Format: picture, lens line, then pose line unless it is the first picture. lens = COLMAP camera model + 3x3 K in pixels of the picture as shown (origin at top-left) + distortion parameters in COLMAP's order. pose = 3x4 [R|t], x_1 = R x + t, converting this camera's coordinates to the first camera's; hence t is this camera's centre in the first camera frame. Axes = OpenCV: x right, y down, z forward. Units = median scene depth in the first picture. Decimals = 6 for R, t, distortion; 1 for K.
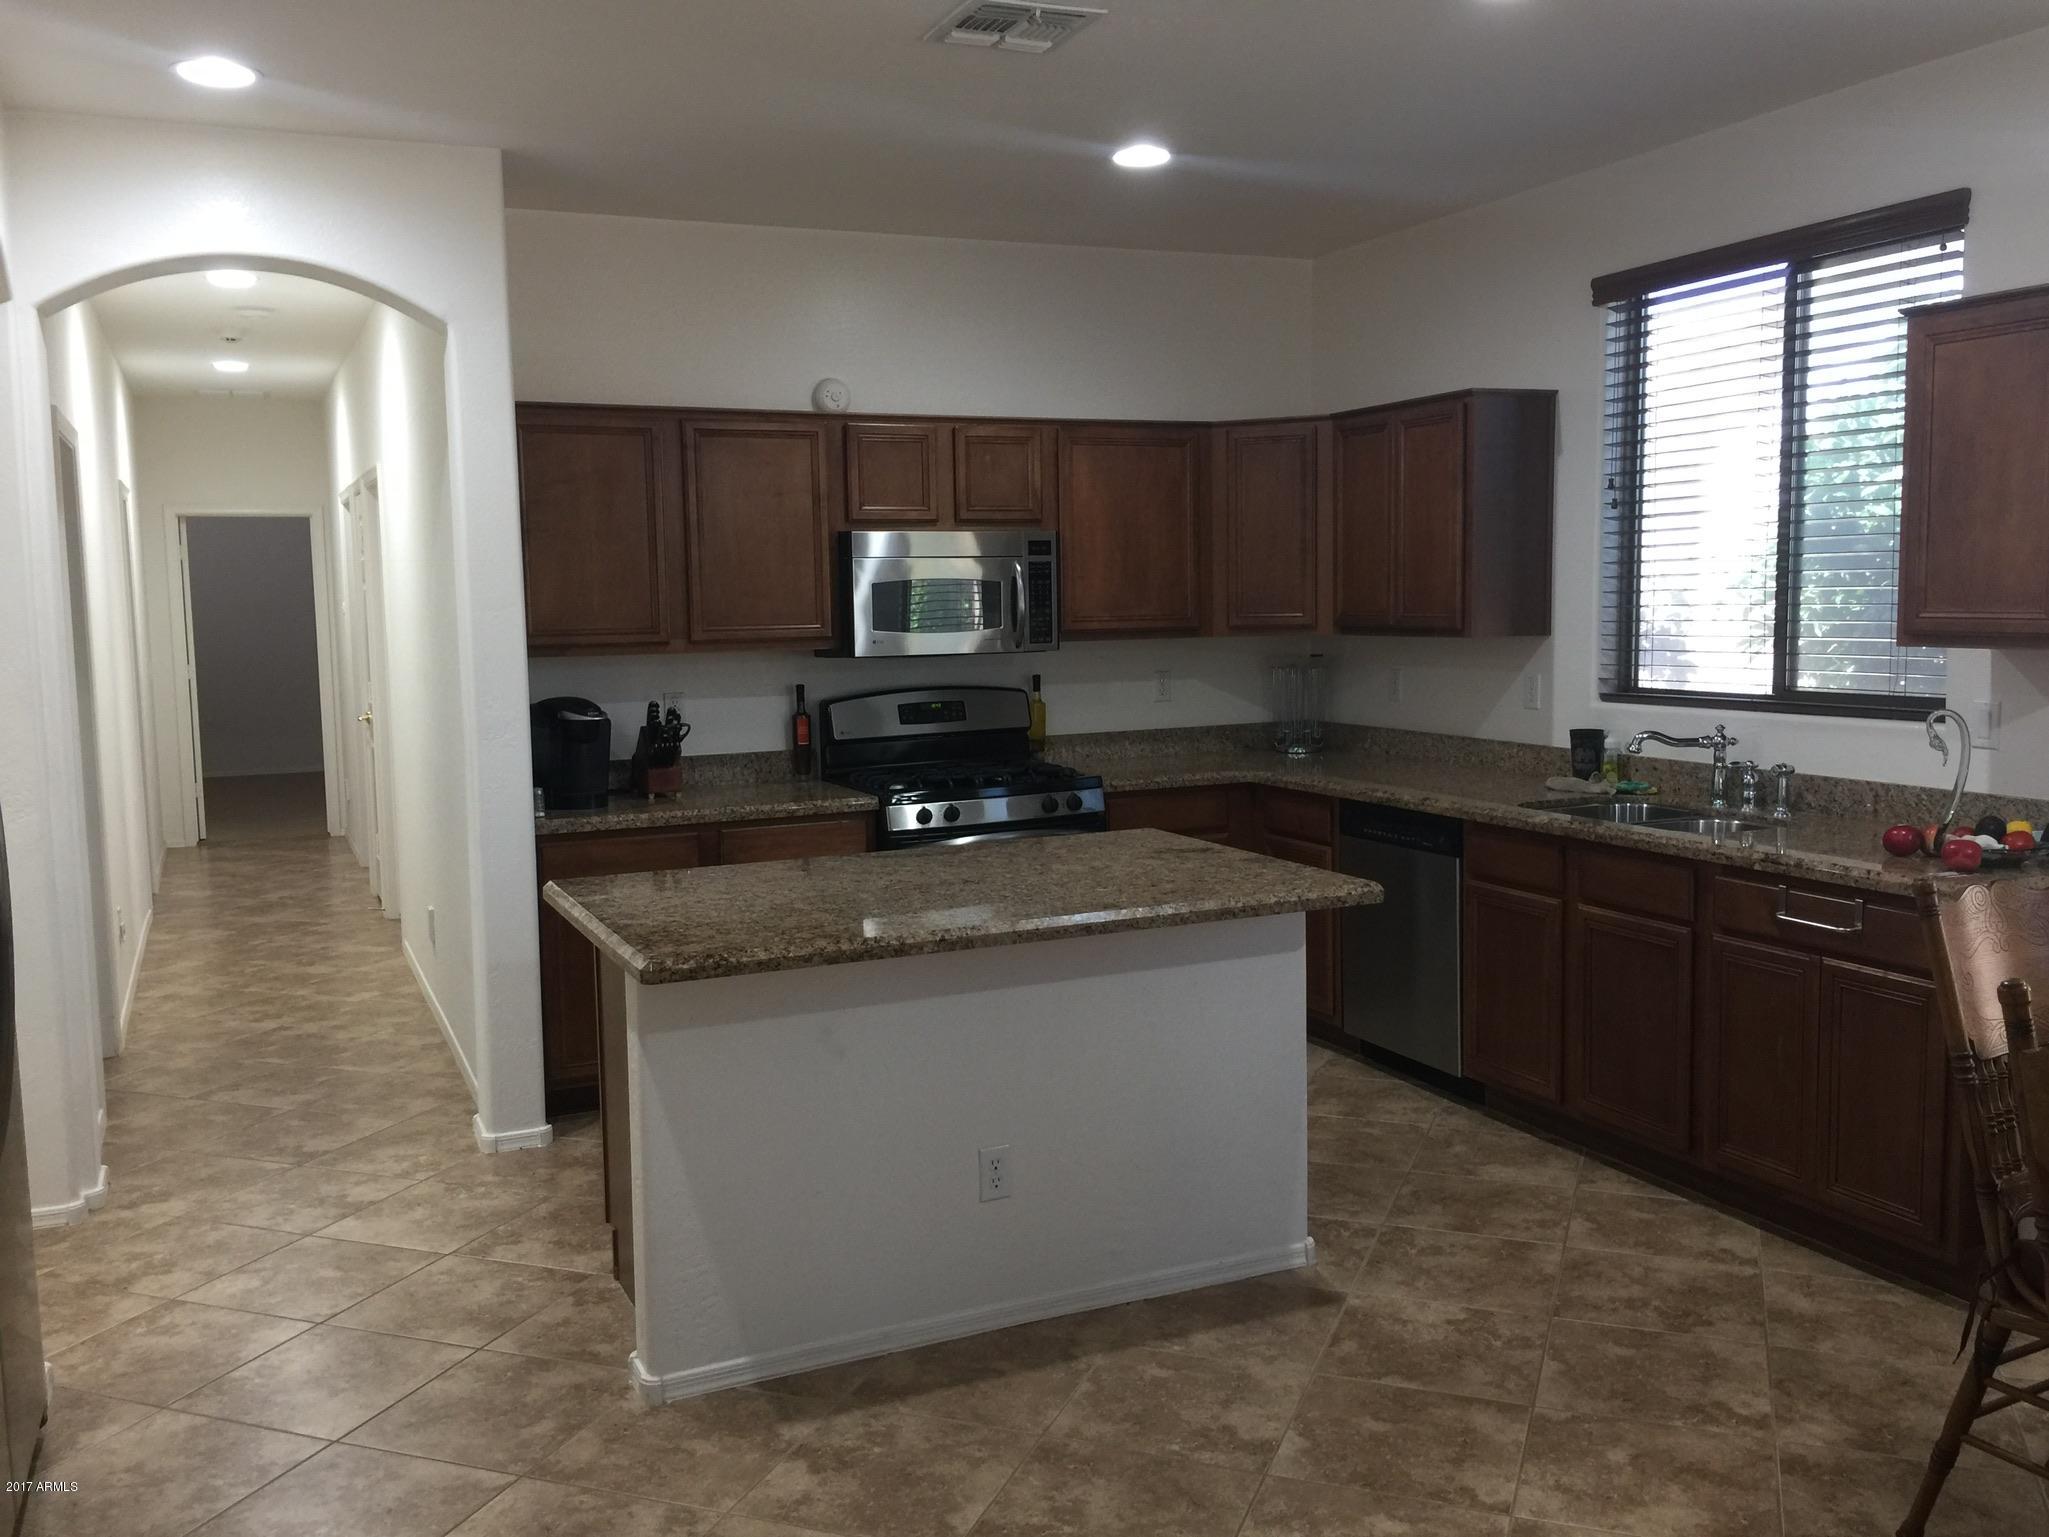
lens RADIAL K [[1762.1, 0, 1001.4], [0, 1762.1, 764.6], [0, 0, 1]] dist [0.084683, -0.094375]
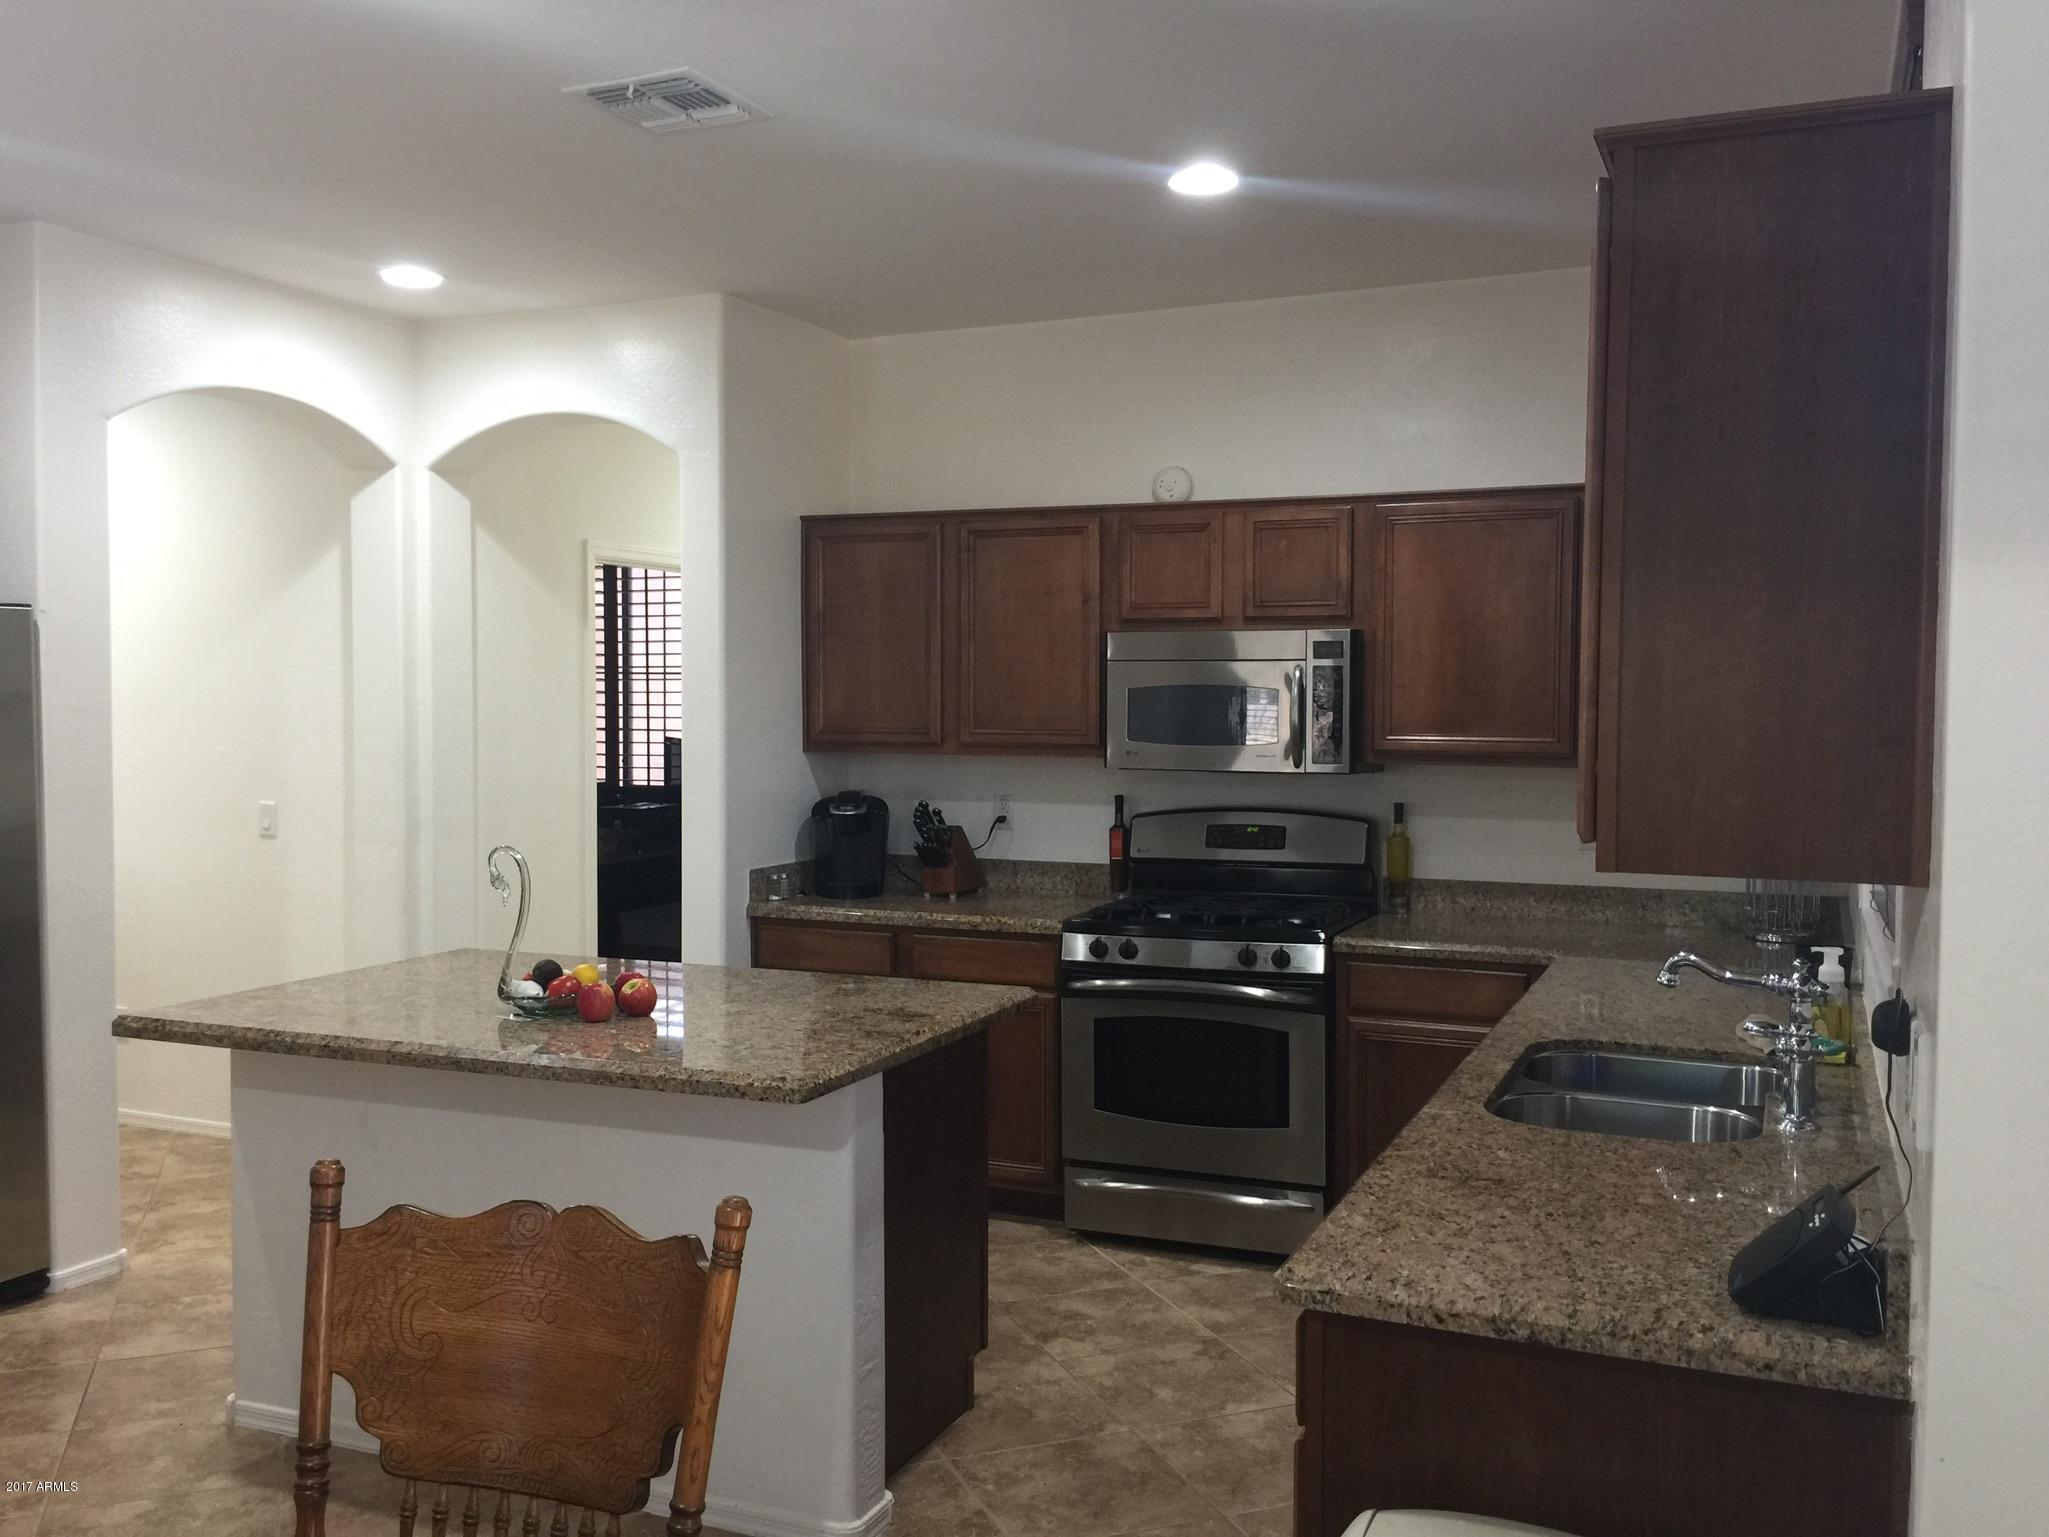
lens RADIAL K [[1762.1, 0, 1001.4], [0, 1762.1, 764.6], [0, 0, 1]] dist [0.084683, -0.094375]
pose [[0.669575, 0.052392, -0.740894, 0.565363], [-0.089759, 0.995906, -0.010694, -0.048595], [0.737301, 0.073663, 0.671536, 0.347570]]
